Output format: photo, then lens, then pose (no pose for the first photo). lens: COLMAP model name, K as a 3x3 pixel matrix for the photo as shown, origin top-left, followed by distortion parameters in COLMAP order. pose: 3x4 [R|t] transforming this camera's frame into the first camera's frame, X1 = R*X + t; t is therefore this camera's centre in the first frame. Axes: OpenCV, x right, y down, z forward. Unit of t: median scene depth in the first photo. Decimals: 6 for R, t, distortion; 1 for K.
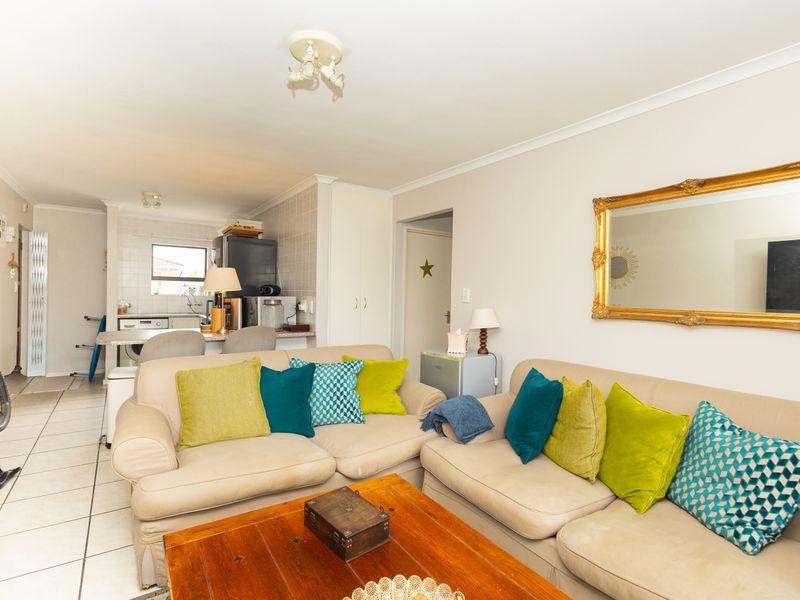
lens RADIAL K [[412.5, 0, 395.4], [0, 412.5, 299.8], [0, 0, 1]] dist [0.013877, 0.001077]
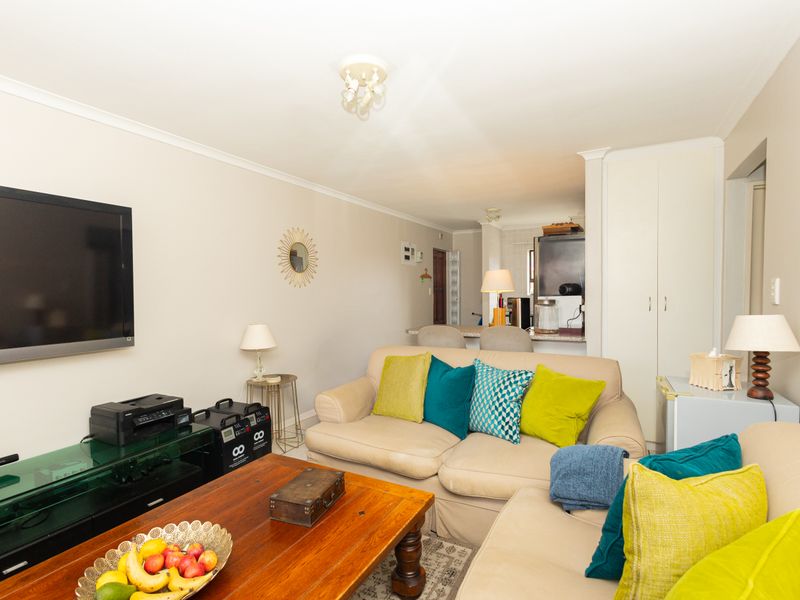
lens RADIAL K [[412.5, 0, 395.4], [0, 412.5, 299.8], [0, 0, 1]] dist [0.013877, 0.001077]
pose [[0.467199, -0.003626, -0.884145, 0.286343], [0.002296, 0.999993, -0.002888, 0.001479], [0.884149, -0.000680, 0.467204, 0.194929]]
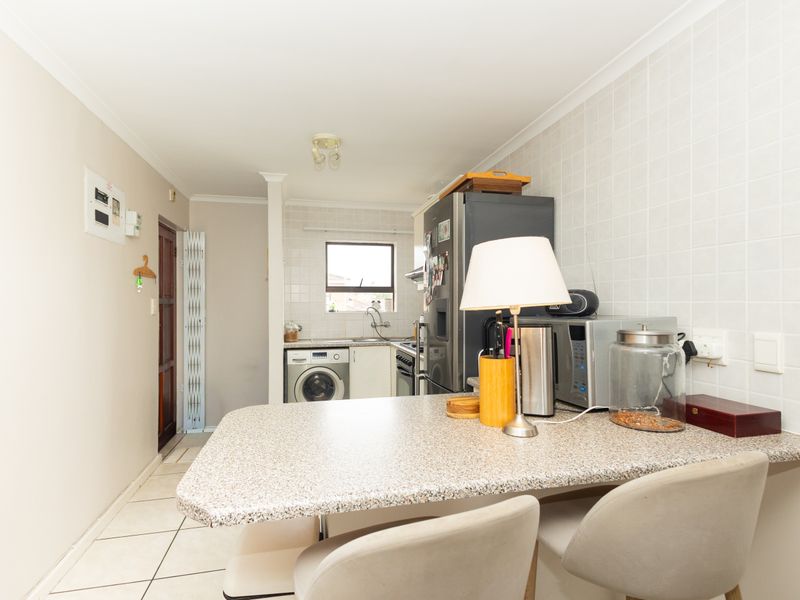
lens RADIAL K [[412.5, 0, 395.4], [0, 412.5, 299.8], [0, 0, 1]] dist [0.013877, 0.001077]
pose [[0.936283, -0.026838, -0.350221, -0.280128], [0.018505, 0.999461, -0.027119, -0.015262], [0.350760, 0.018910, 0.936274, 0.463374]]
